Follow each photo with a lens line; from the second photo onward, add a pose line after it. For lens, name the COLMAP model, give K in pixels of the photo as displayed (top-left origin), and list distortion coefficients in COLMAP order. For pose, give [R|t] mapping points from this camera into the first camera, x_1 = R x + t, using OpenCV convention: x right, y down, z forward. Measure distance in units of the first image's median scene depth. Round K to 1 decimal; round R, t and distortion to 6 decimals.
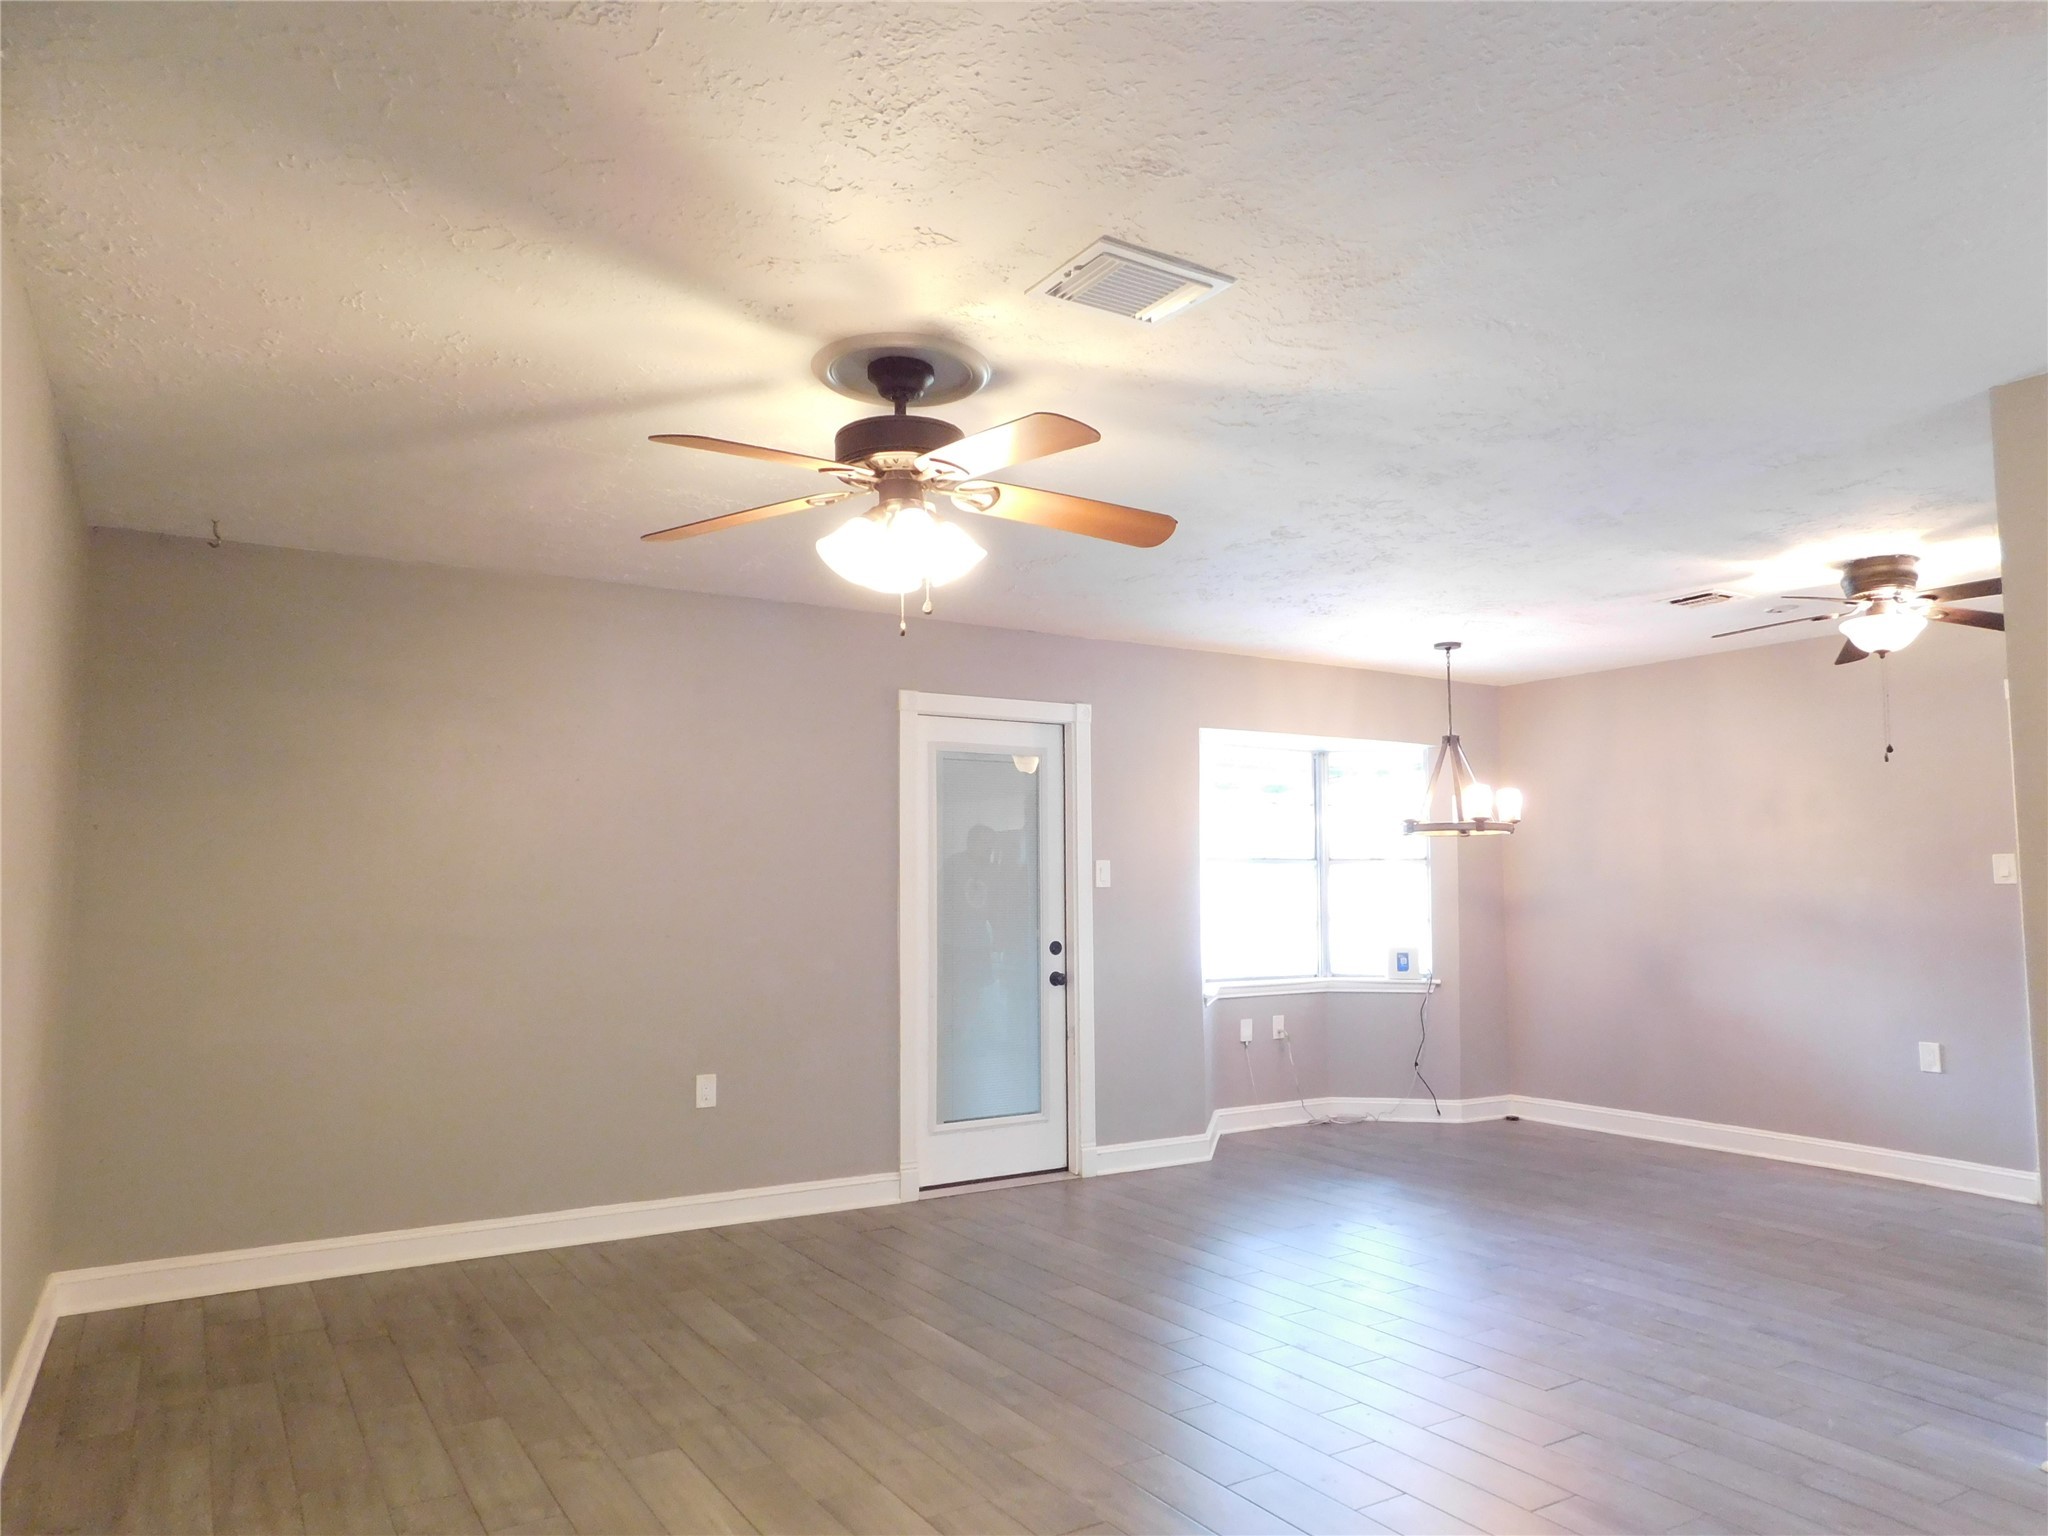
lens RADIAL K [[1368.0, 0, 1027.9], [0, 1368.0, 757.5], [0, 0, 1]] dist [-0.067447, 0.057949]
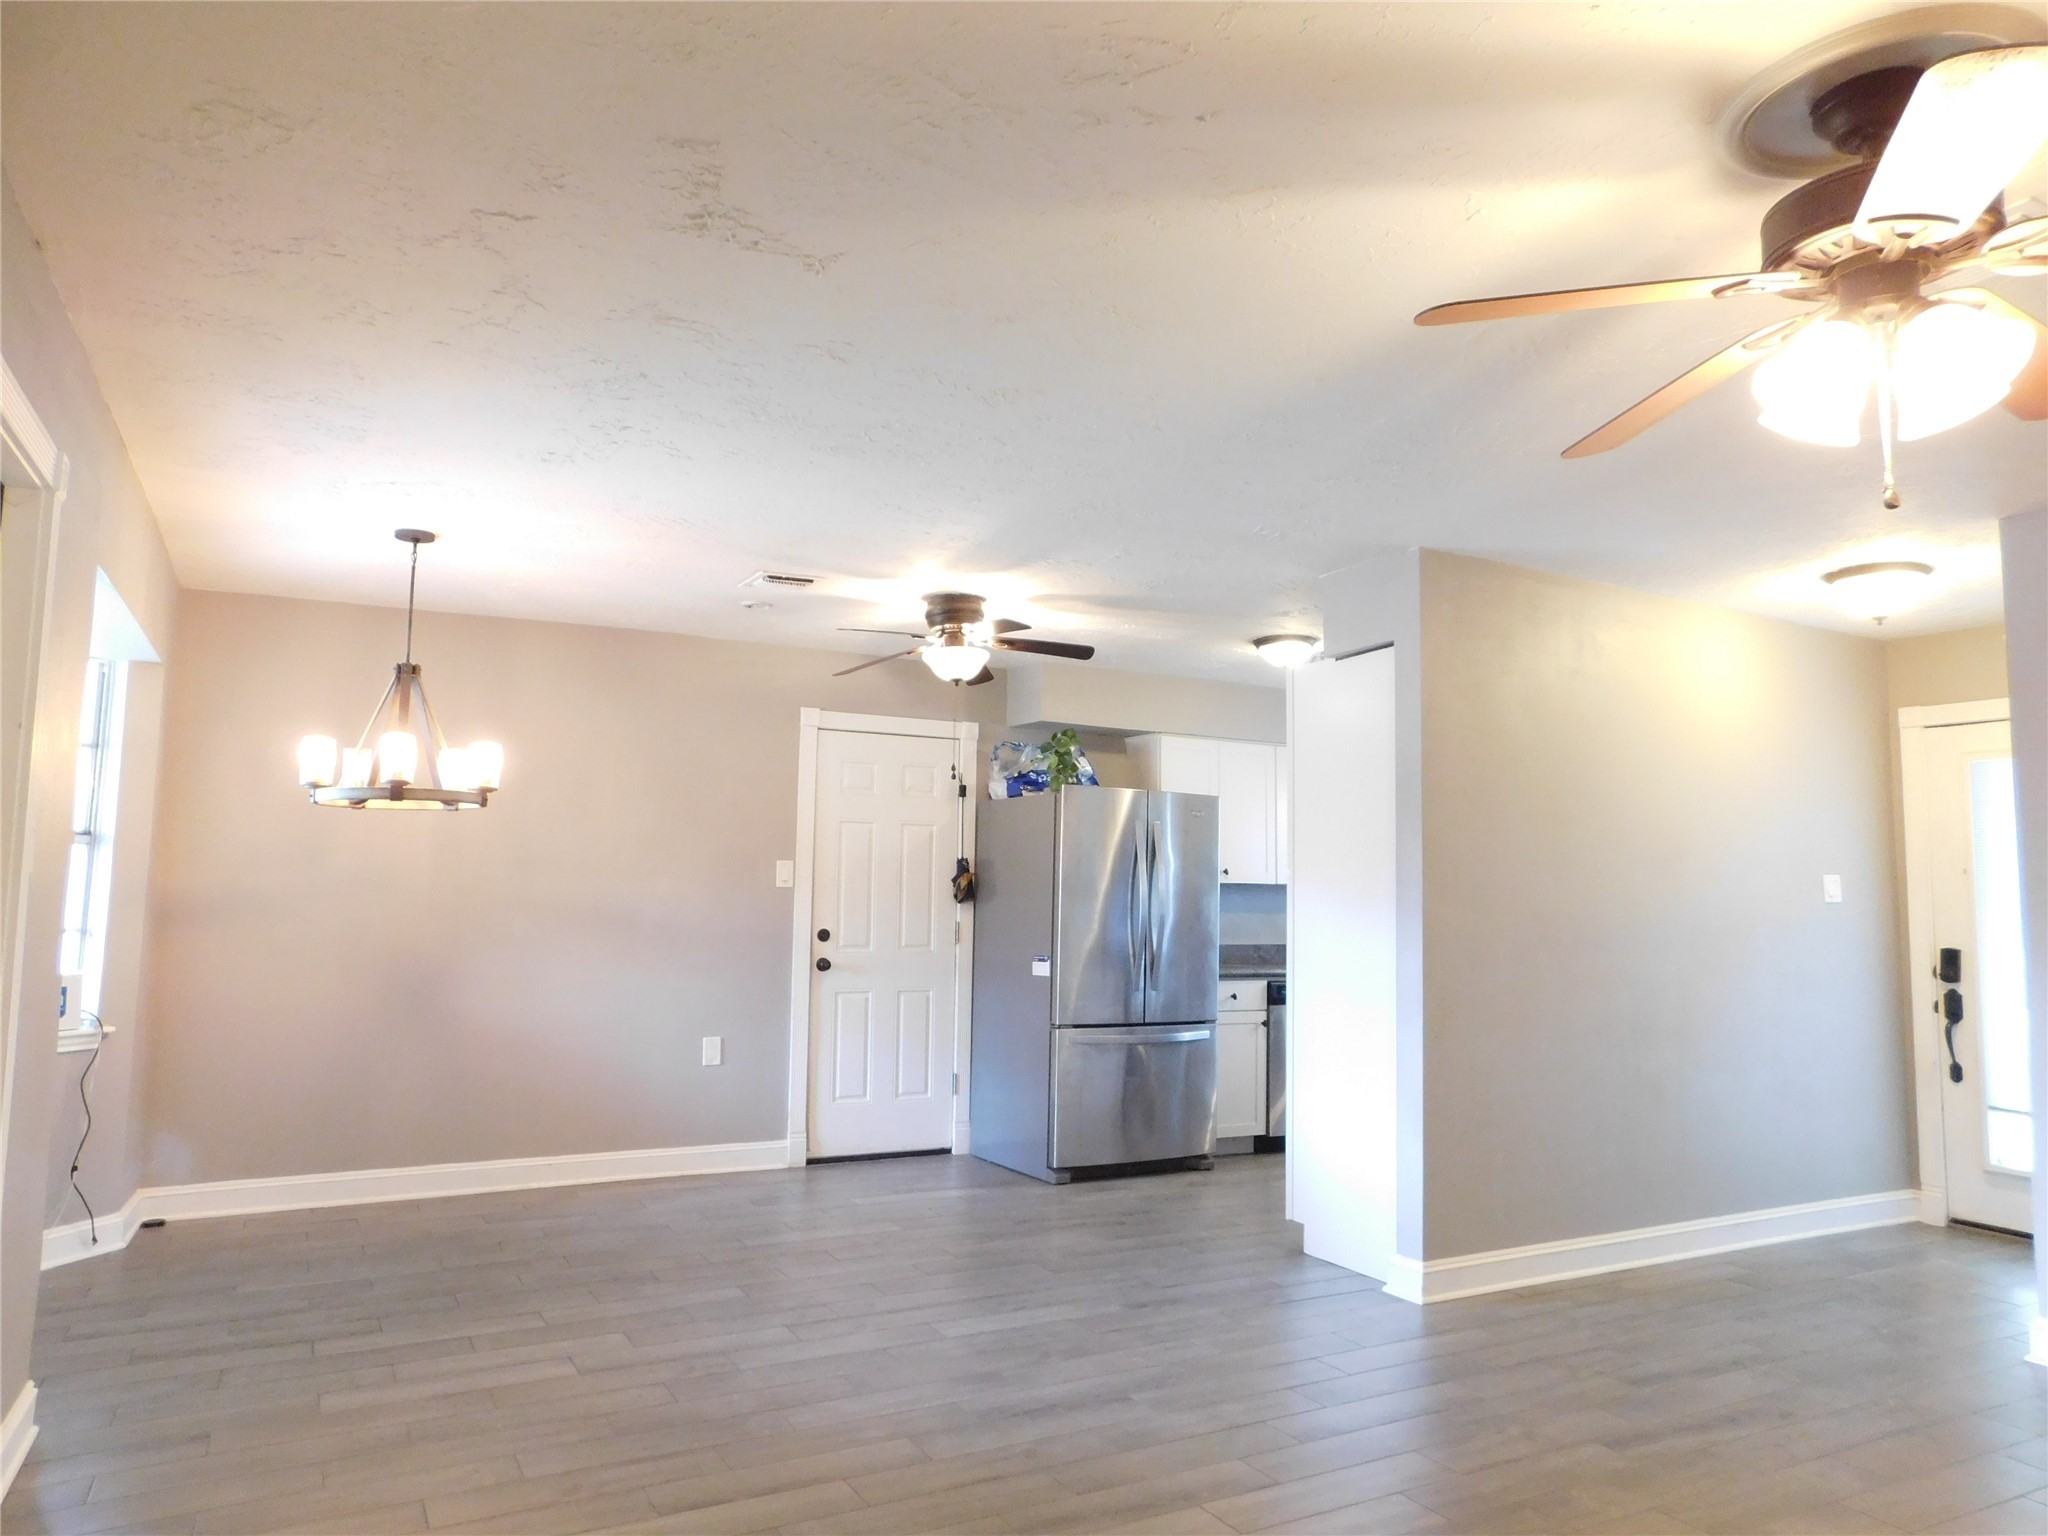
lens RADIAL K [[1368.0, 0, 1021.3], [0, 1368.0, 751.5], [0, 0, 1]] dist [-0.067447, 0.057949]
pose [[0.064448, 0.101062, 0.992790, -0.323592], [-0.106593, 0.989864, -0.093844, 0.055048], [-0.992212, -0.099776, 0.074568, 0.587858]]
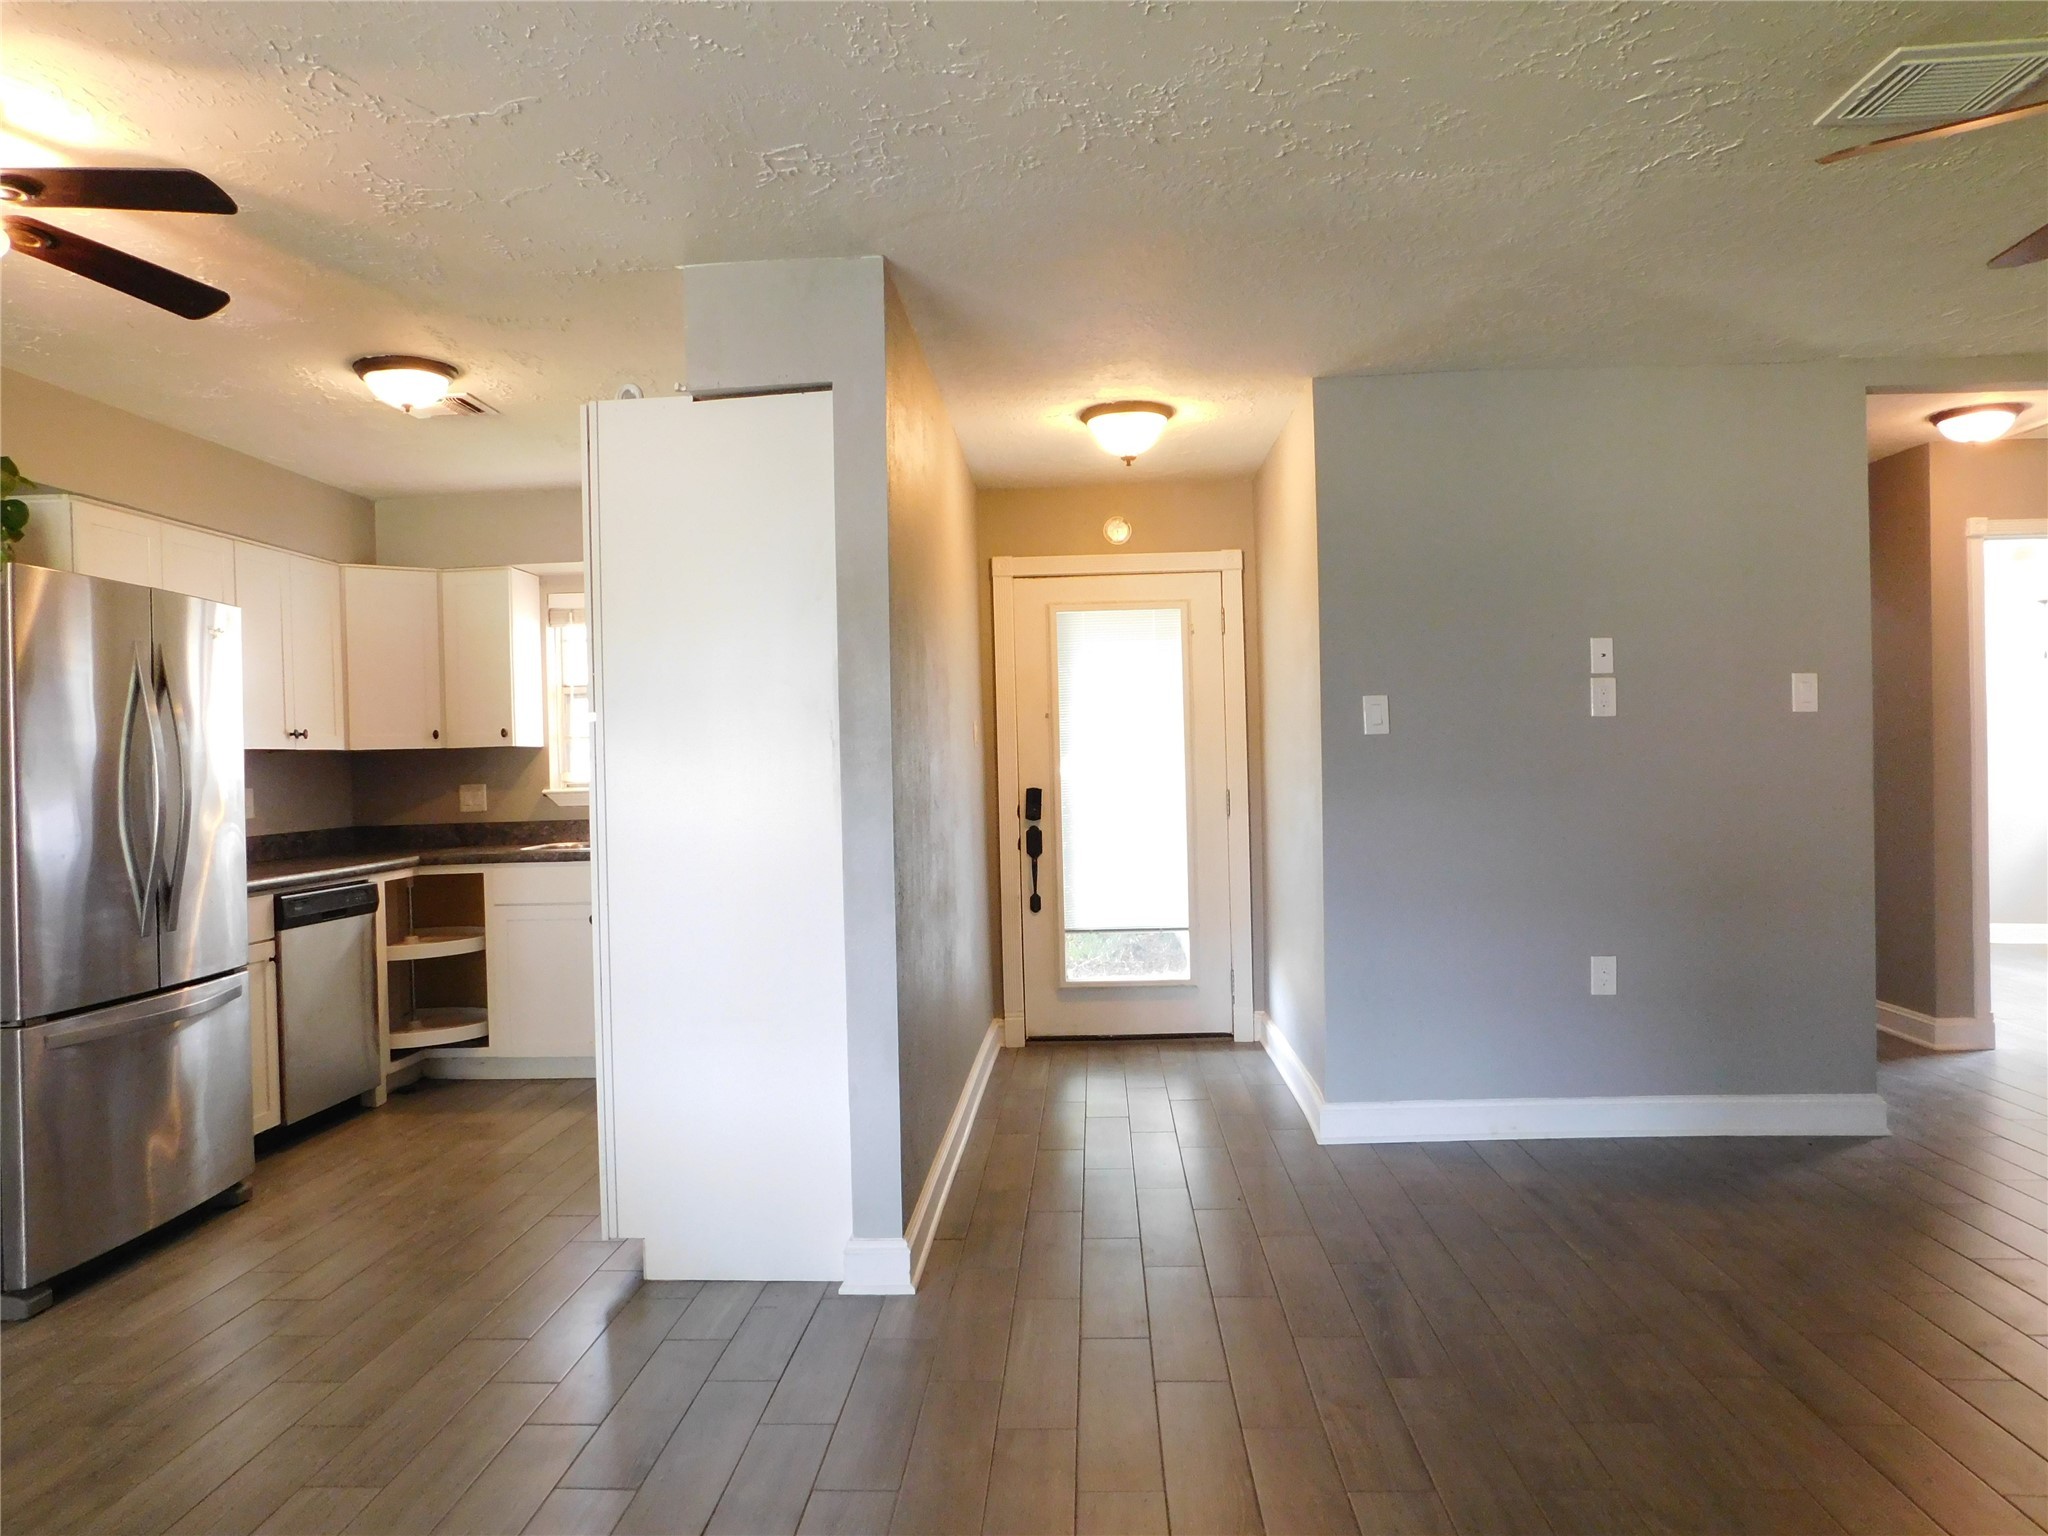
lens RADIAL K [[1368.0, 0, 1023.0], [0, 1368.0, 752.8], [0, 0, 1]] dist [-0.067447, 0.057949]
pose [[-0.817197, 0.016398, 0.576125, 0.024415], [-0.029181, 0.997136, -0.069771, 0.075204], [-0.575619, -0.073828, -0.814378, 0.792217]]
